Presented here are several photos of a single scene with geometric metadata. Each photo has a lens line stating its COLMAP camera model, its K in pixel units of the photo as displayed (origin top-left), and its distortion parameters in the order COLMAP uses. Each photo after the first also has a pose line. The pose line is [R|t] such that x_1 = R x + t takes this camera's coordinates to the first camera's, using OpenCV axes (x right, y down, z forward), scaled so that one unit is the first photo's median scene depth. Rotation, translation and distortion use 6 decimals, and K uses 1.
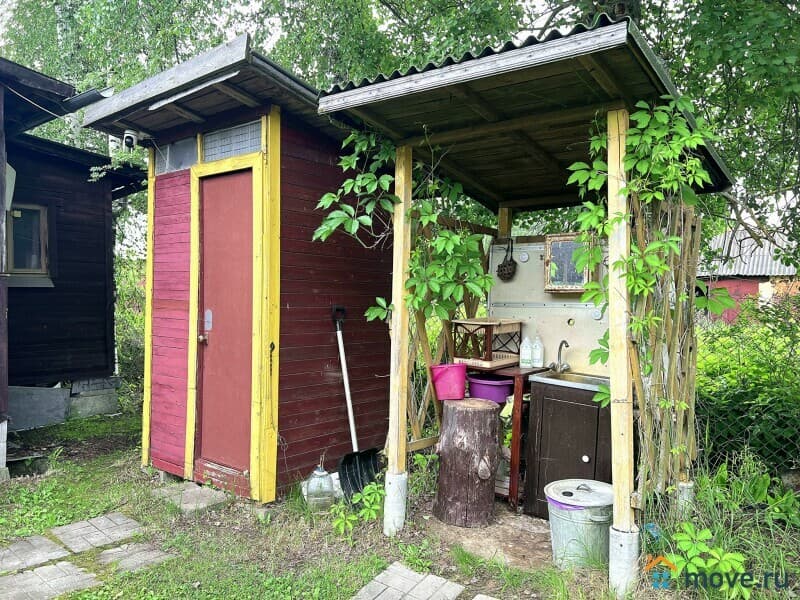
lens RADIAL K [[598.2, 0, 400.9], [0, 598.2, 302.2], [0, 0, 1]] dist [0.042179, -0.046002]
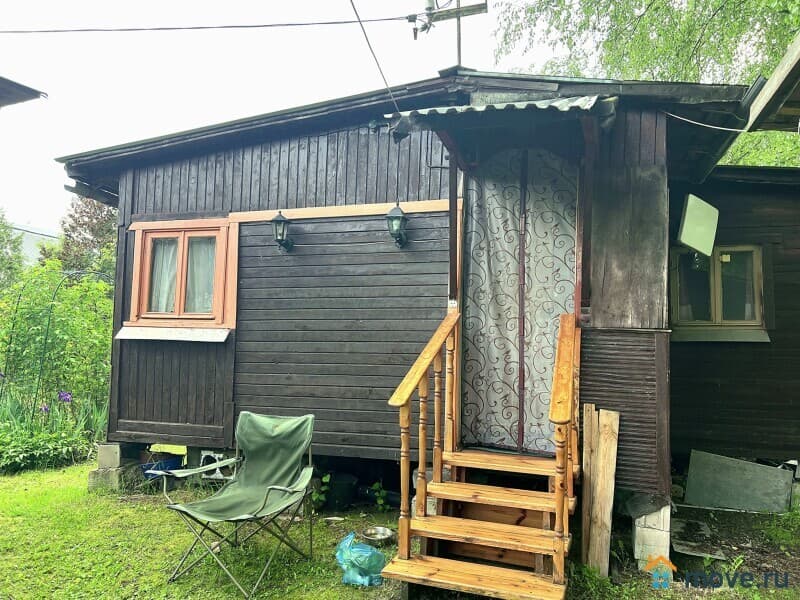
lens RADIAL K [[598.2, 0, 399.9], [0, 598.2, 298.9], [0, 0, 1]] dist [0.042179, -0.046002]
pose [[0.390878, -0.050695, -0.919046, -0.013923], [-0.025422, 0.997507, -0.065835, -0.016184], [0.920092, 0.049097, 0.388614, 0.216395]]
